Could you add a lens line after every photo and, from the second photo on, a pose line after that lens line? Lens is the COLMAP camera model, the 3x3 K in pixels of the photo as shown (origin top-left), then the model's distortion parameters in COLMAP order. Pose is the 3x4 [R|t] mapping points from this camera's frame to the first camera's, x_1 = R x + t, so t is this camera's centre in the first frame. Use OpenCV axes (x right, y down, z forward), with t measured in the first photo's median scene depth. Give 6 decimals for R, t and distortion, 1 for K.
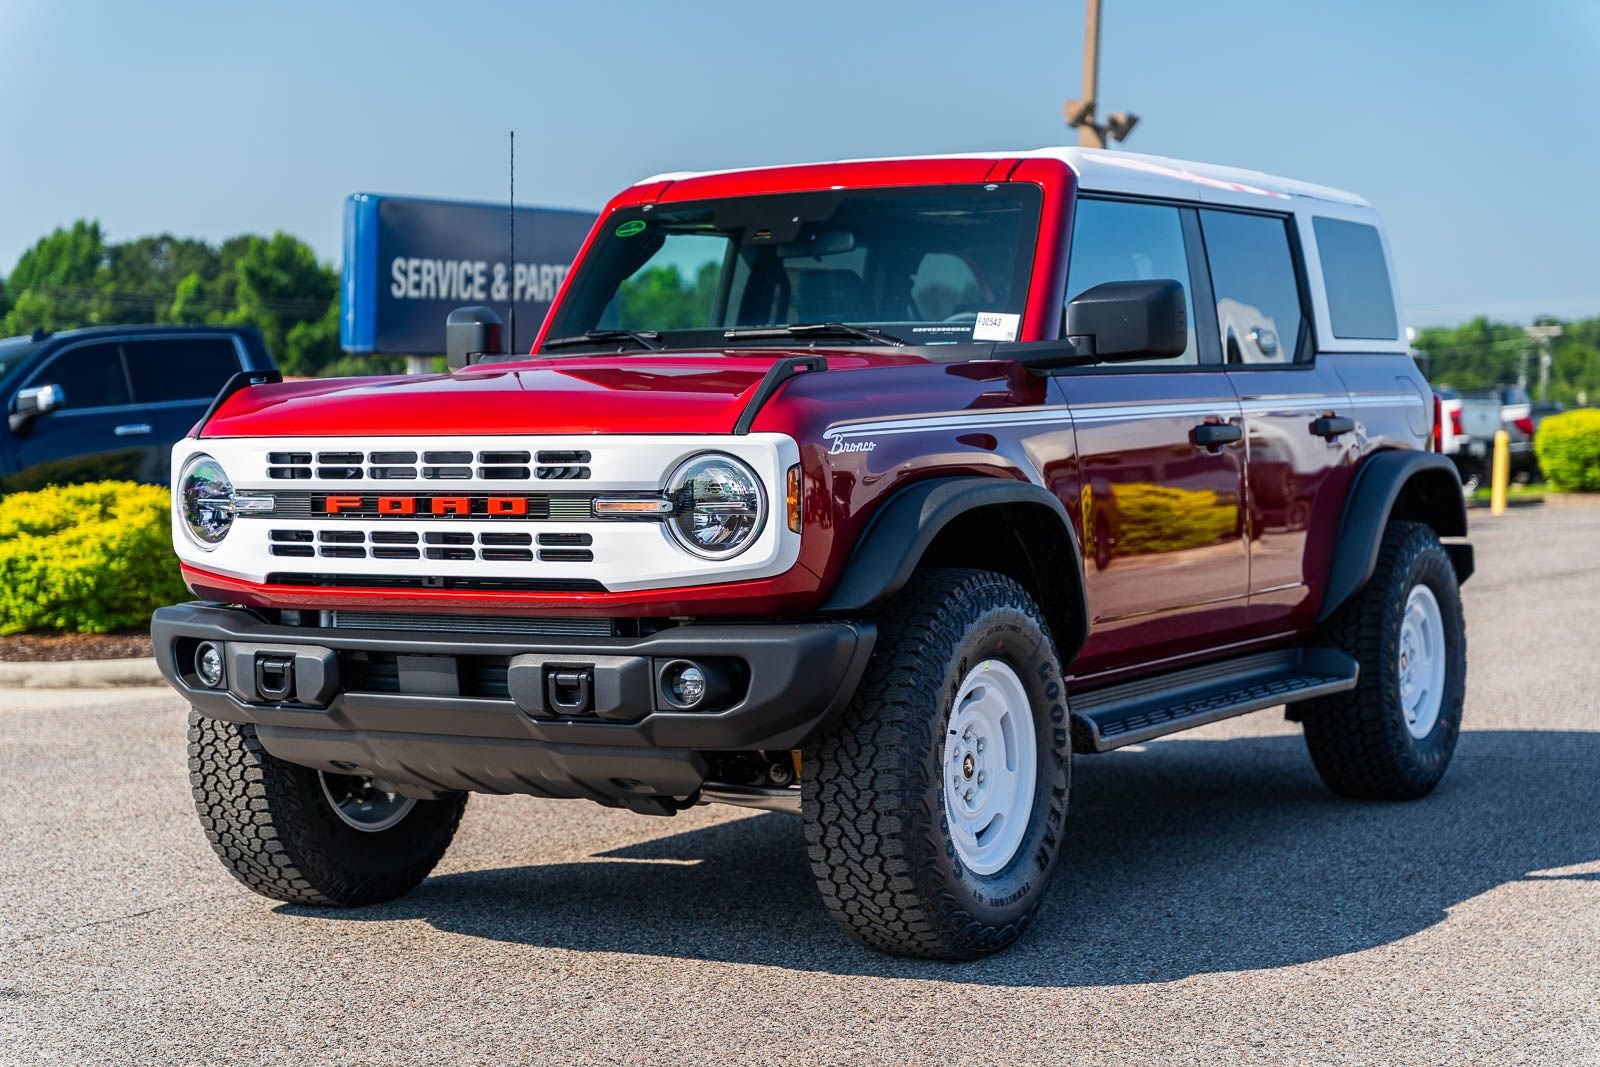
lens RADIAL K [[2882.8, 0, 800.2], [0, 2882.8, 529.5], [0, 0, 1]] dist [0.144398, 0.000000]
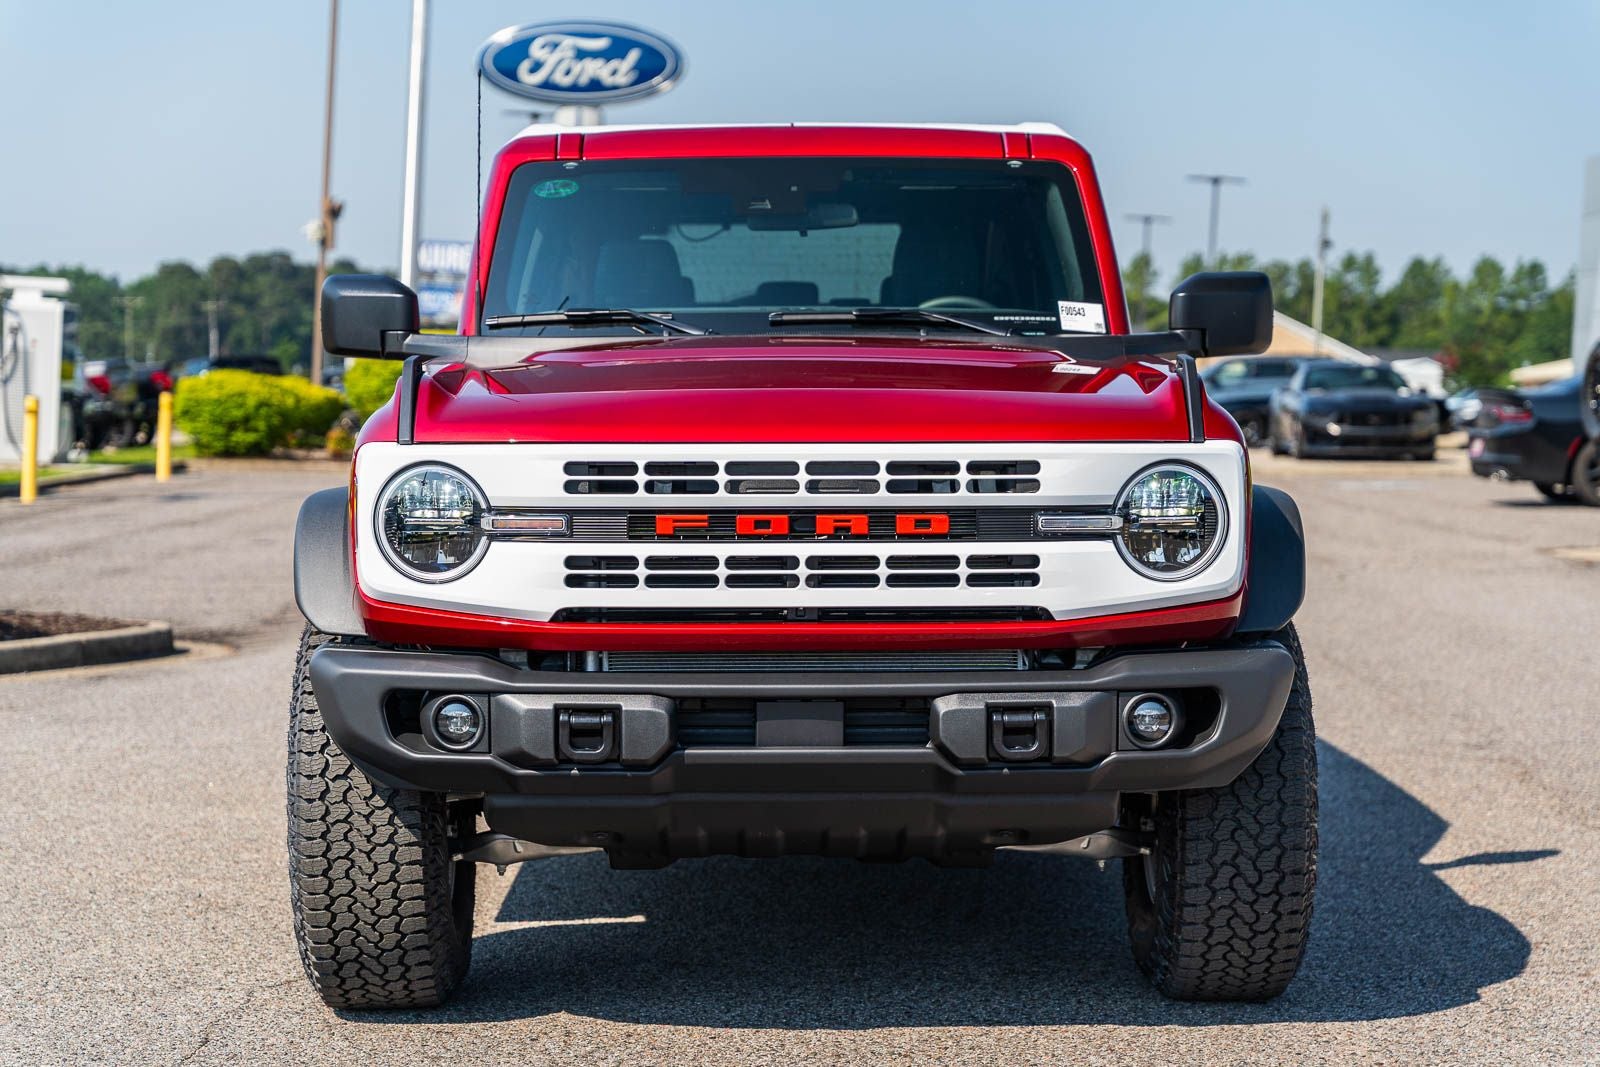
lens RADIAL K [[3081.0, 0, 805.3], [0, 3081.0, 536.0], [0, 0, 1]] dist [0.110106, 0.000000]
pose [[0.853413, -0.019649, 0.520865, -0.594983], [0.011644, 0.999759, 0.018636, -0.021551], [-0.521106, -0.009840, 0.853435, 0.222623]]
